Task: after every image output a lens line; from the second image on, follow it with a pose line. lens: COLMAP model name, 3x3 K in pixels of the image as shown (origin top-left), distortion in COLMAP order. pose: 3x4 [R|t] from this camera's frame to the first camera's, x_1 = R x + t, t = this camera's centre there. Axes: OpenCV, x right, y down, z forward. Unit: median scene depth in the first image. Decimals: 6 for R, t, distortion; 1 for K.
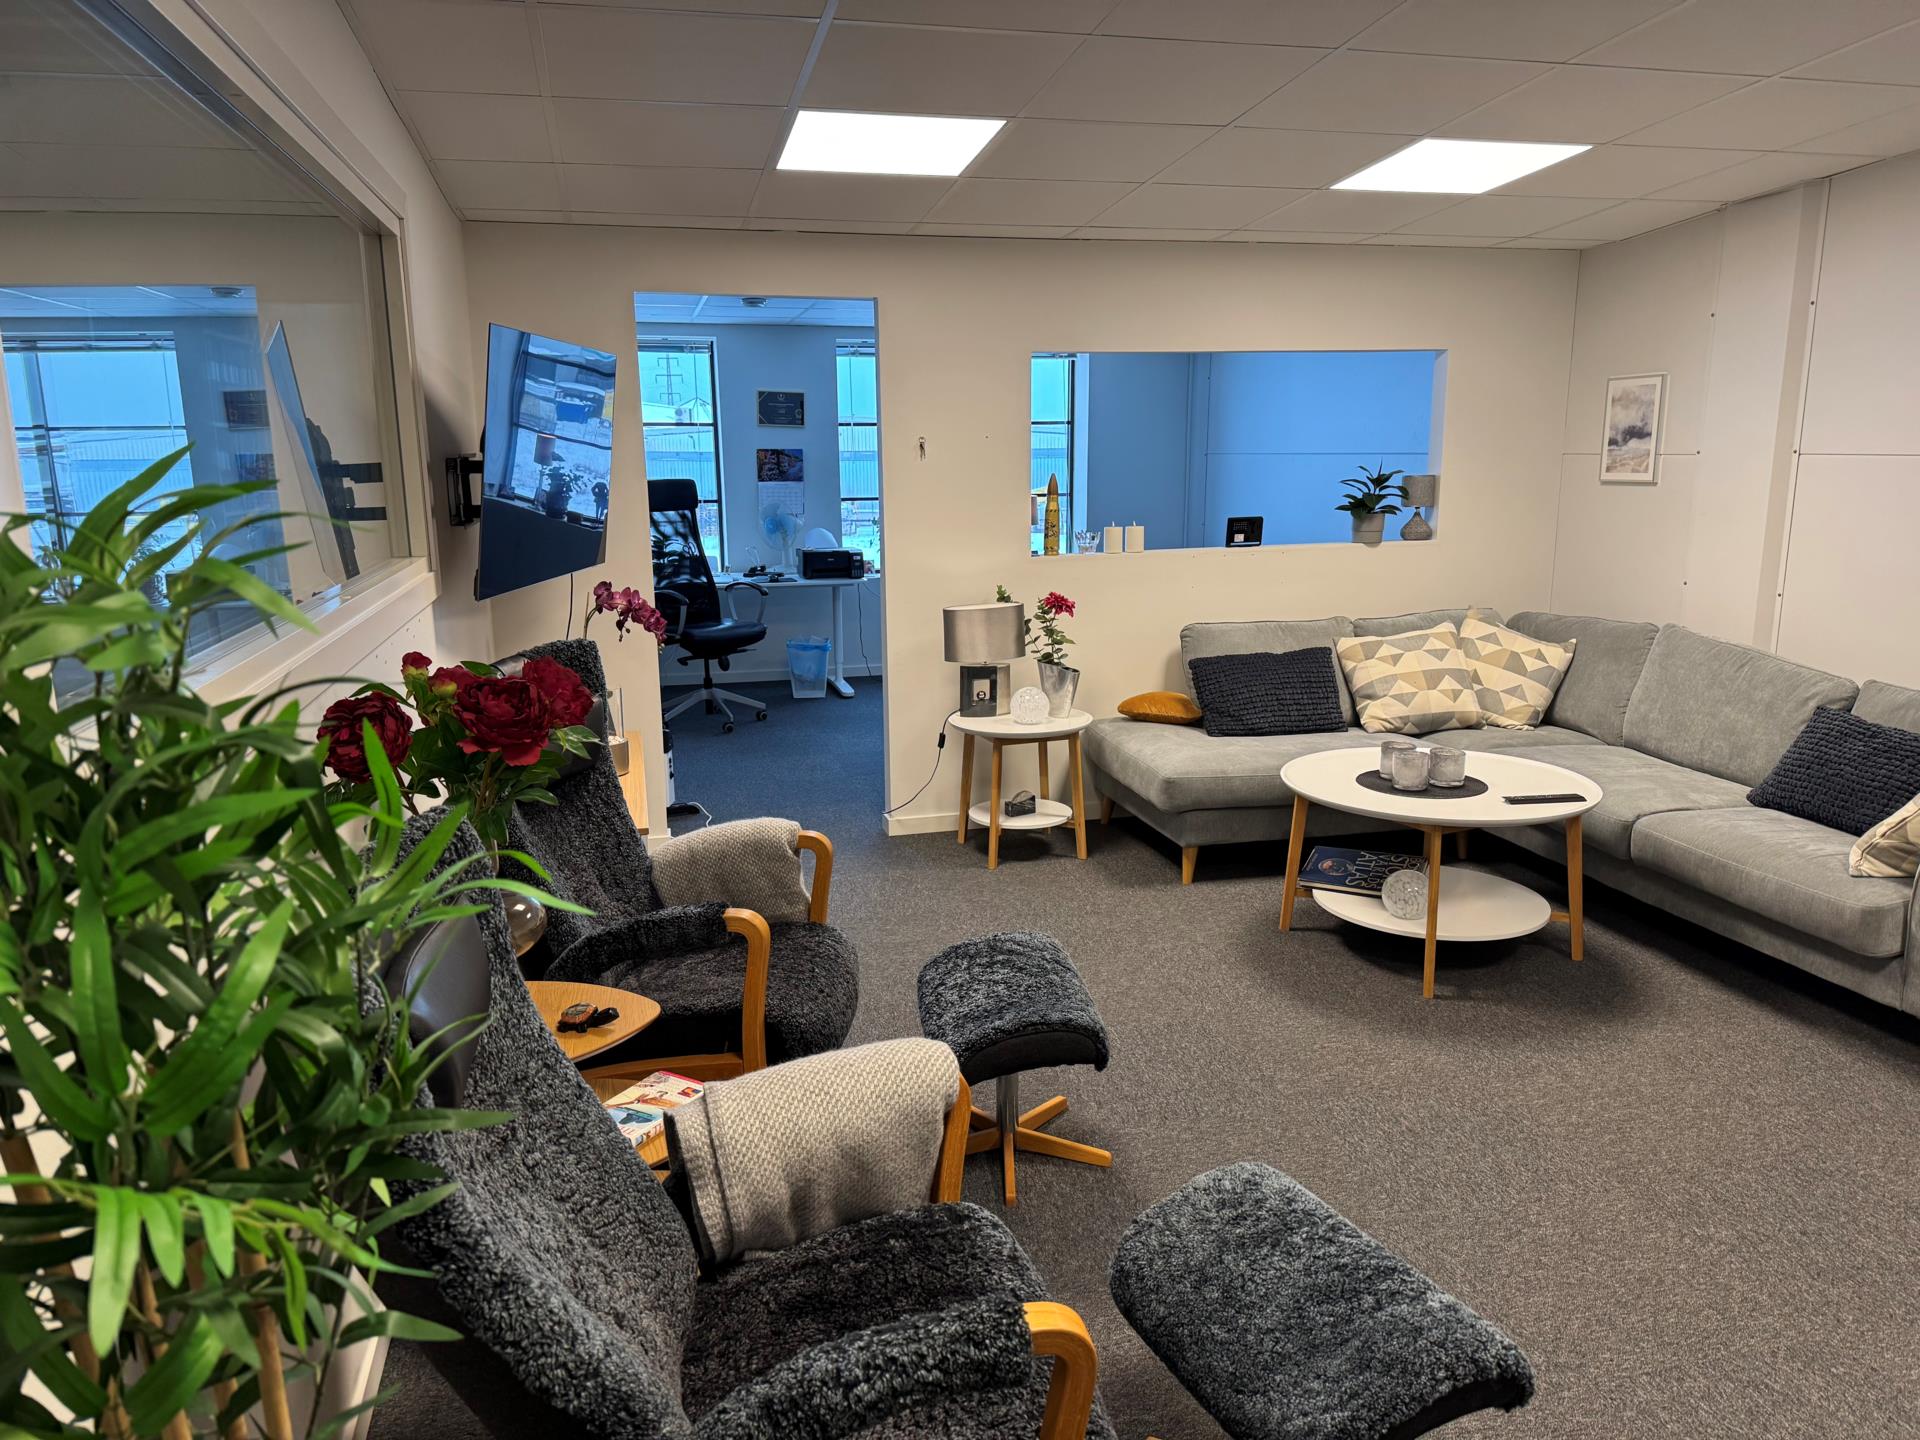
lens RADIAL K [[1349.2, 0, 960.0], [0, 1349.2, 720.0], [0, 0, 1]] dist [0.061276, -0.070355]
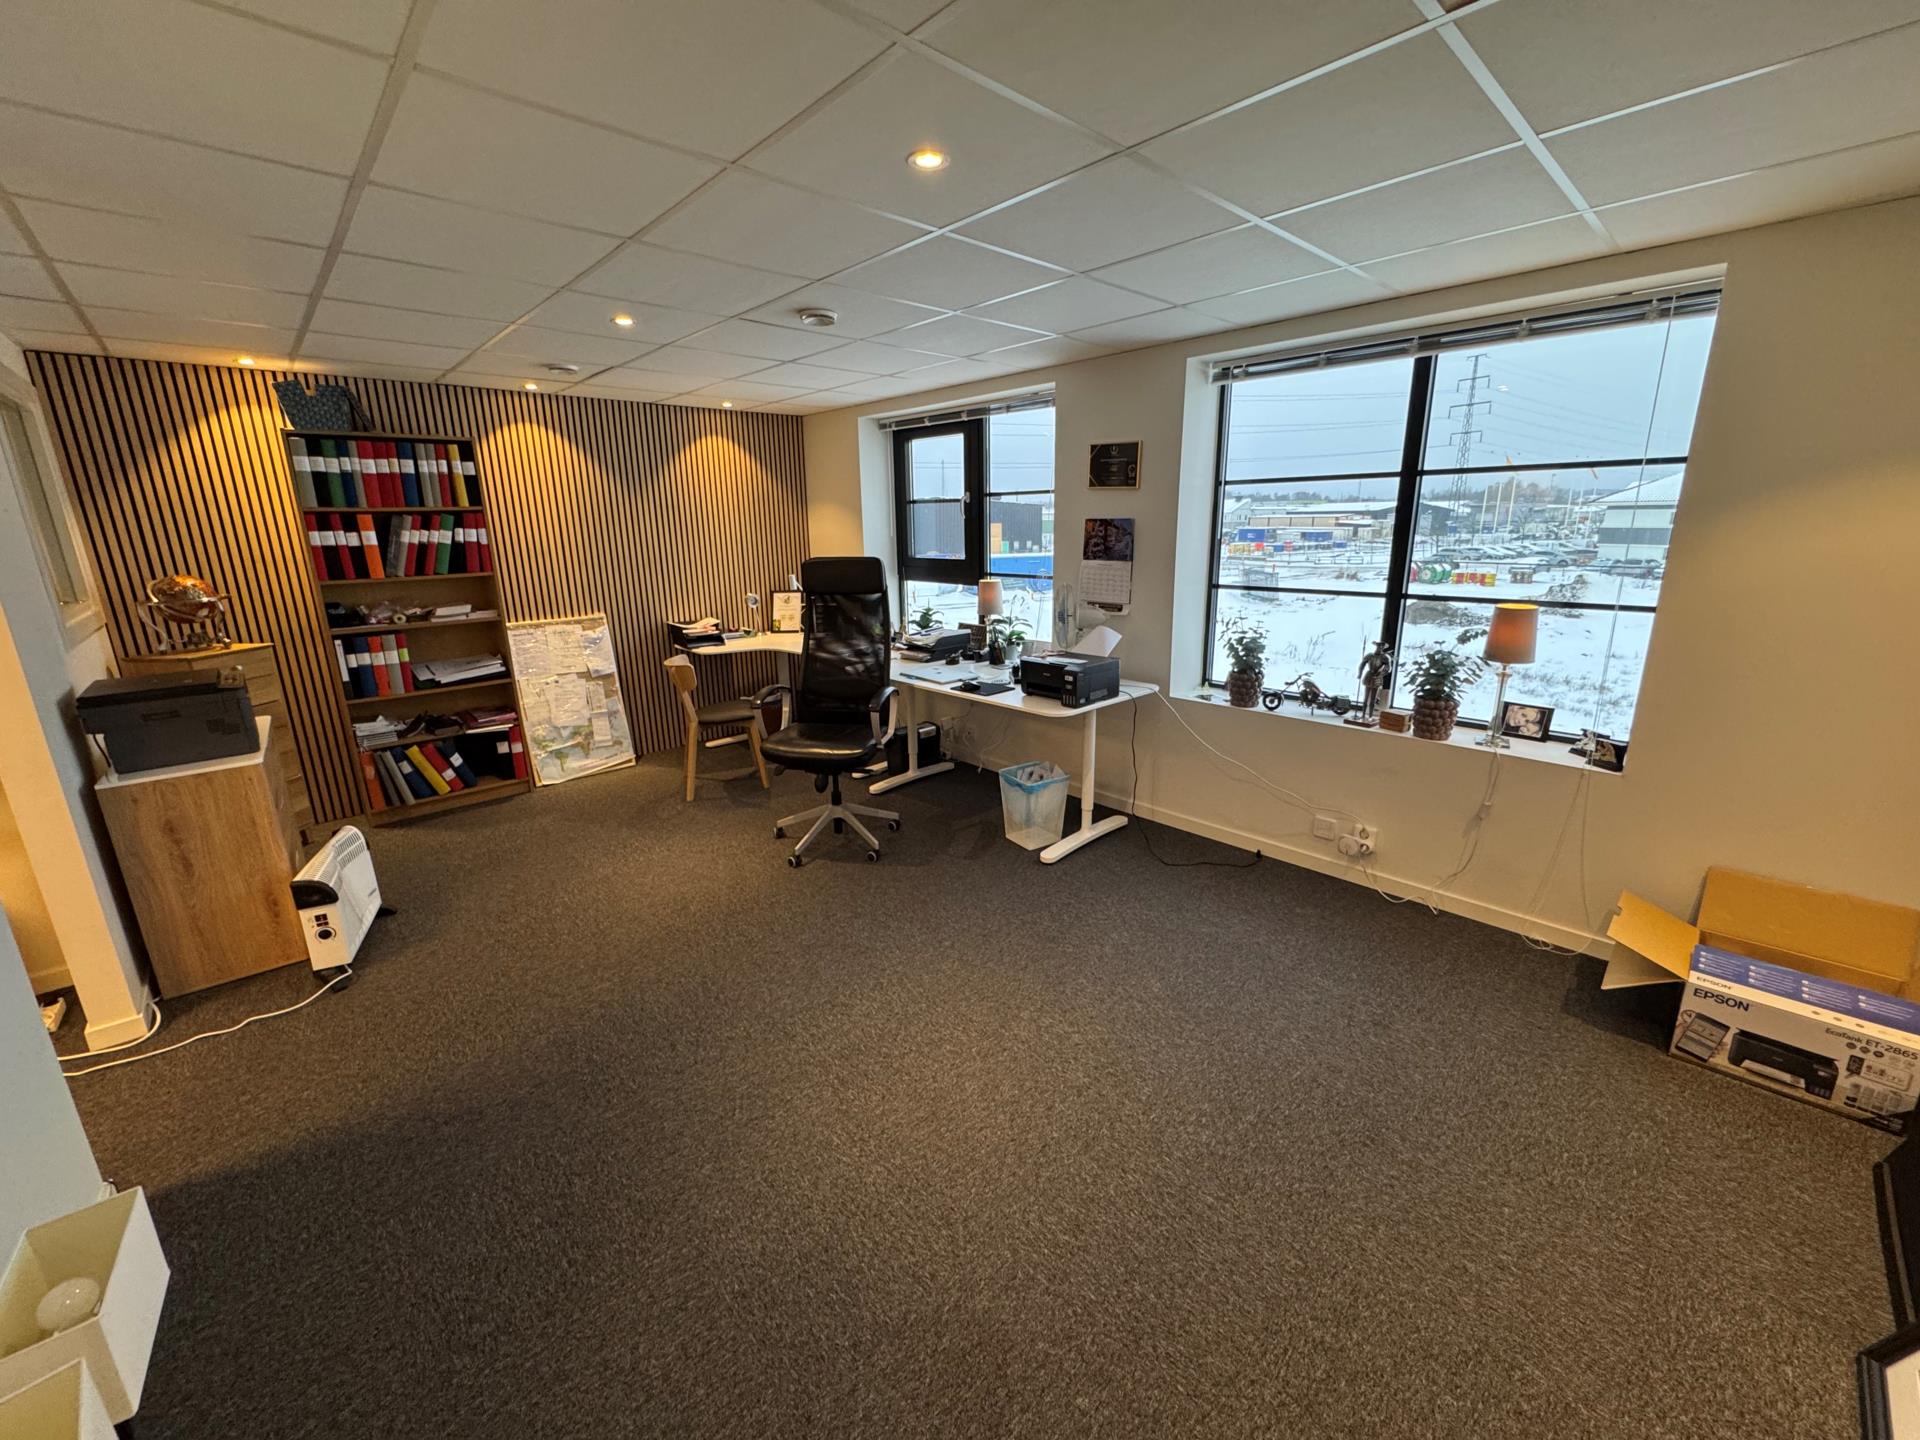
lens RADIAL K [[763.0, 0, 970.7], [0, 763.0, 708.3], [0, 0, 1]] dist [-0.000086, -0.000116]
pose [[0.495846, 0.211485, -0.842265, 0.219056], [-0.162558, 0.975353, 0.149204, -0.146731], [0.853060, 0.062935, 0.518003, 0.714405]]
